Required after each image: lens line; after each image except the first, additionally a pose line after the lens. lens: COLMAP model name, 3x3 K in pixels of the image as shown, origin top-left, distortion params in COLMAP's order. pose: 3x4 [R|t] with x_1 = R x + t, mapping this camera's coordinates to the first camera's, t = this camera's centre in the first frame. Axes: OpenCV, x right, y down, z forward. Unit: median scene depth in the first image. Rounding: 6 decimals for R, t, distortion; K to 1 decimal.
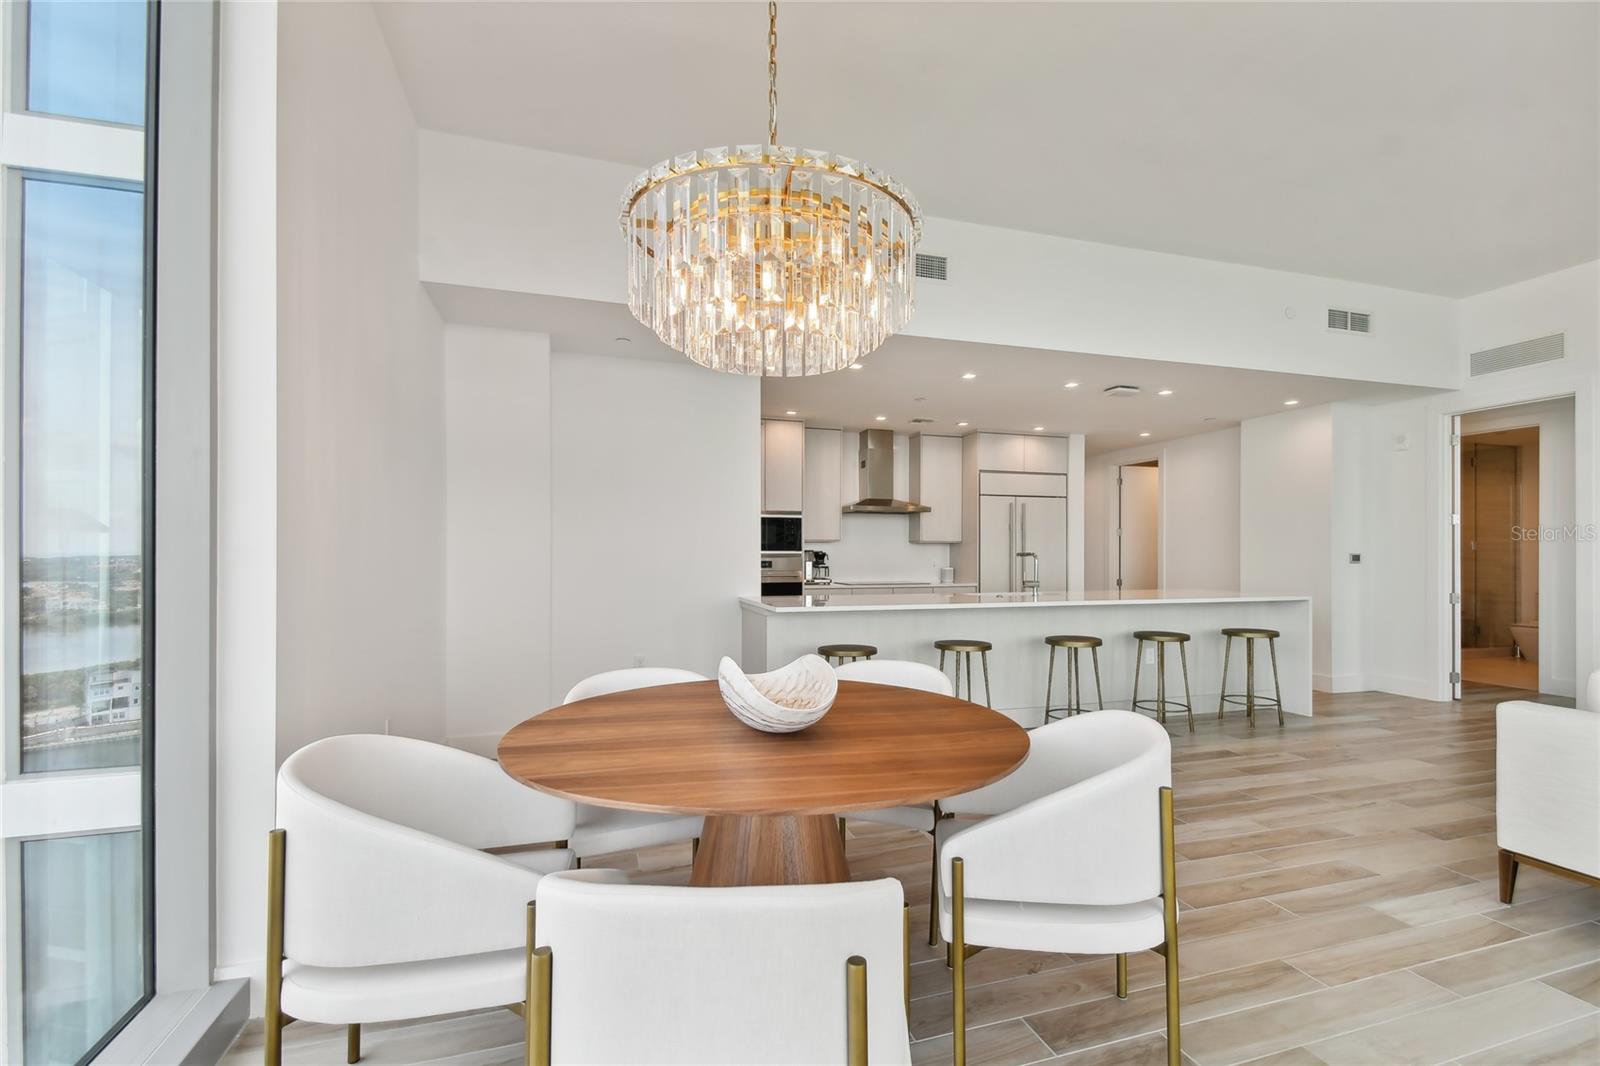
lens RADIAL K [[706.9, 0, 791.6], [0, 706.9, 561.7], [0, 0, 1]] dist [0.001653, 0.000164]
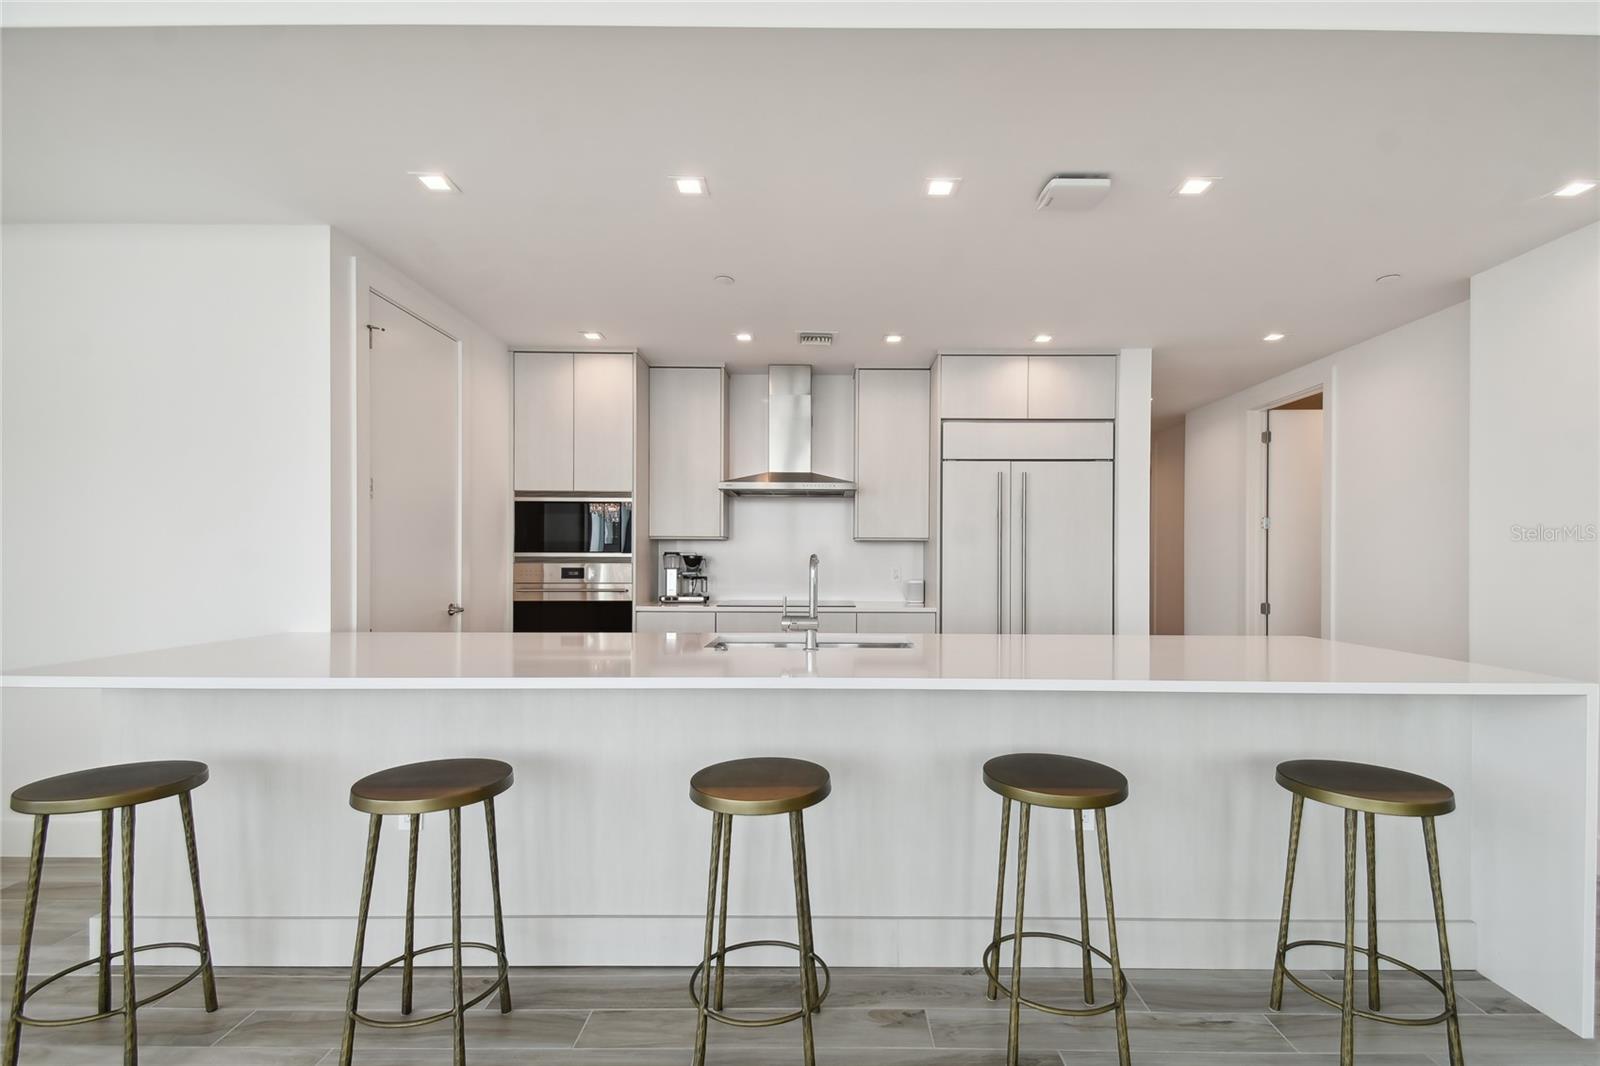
lens RADIAL K [[706.9, 0, 791.6], [0, 706.9, 561.7], [0, 0, 1]] dist [0.001653, 0.000164]
pose [[0.953624, 0.003966, -0.300975, 0.323238], [-0.006610, 0.999948, -0.007766, -0.002758], [0.300928, 0.009396, 0.953600, 0.389763]]
